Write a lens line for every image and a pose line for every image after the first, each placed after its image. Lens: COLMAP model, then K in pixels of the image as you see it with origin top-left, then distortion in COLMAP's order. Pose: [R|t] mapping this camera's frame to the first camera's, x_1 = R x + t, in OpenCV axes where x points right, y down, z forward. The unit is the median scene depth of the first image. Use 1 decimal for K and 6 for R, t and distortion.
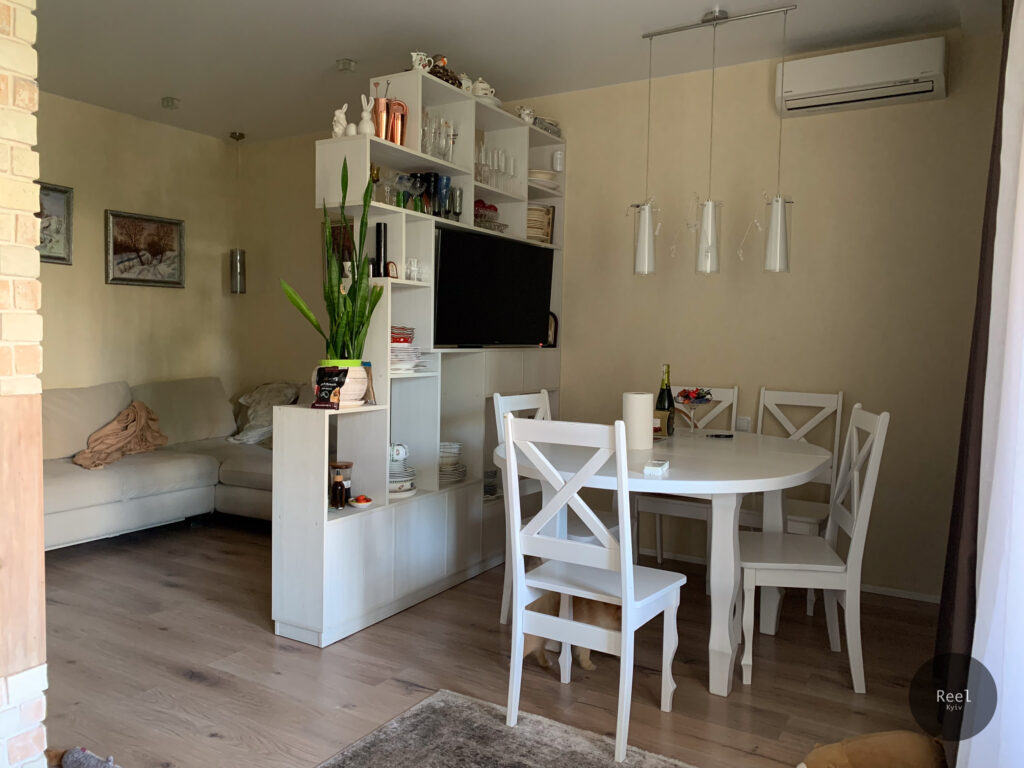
lens RADIAL K [[780.3, 0, 511.9], [0, 780.3, 383.8], [0, 0, 1]] dist [0.040407, -0.045927]
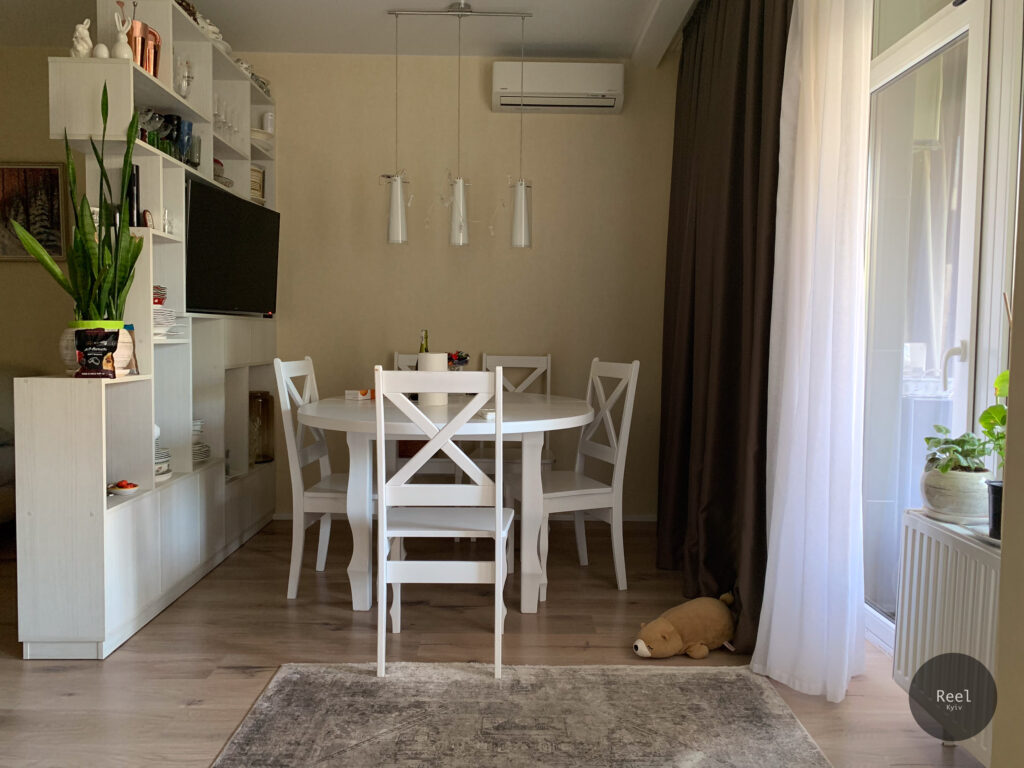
lens RADIAL K [[780.3, 0, 517.7], [0, 780.3, 382.6], [0, 0, 1]] dist [0.040407, -0.045927]
pose [[0.852692, -0.038201, 0.521016, -0.261382], [0.033049, 0.999270, 0.019178, 0.031837], [-0.521368, 0.000867, 0.853331, 0.034056]]
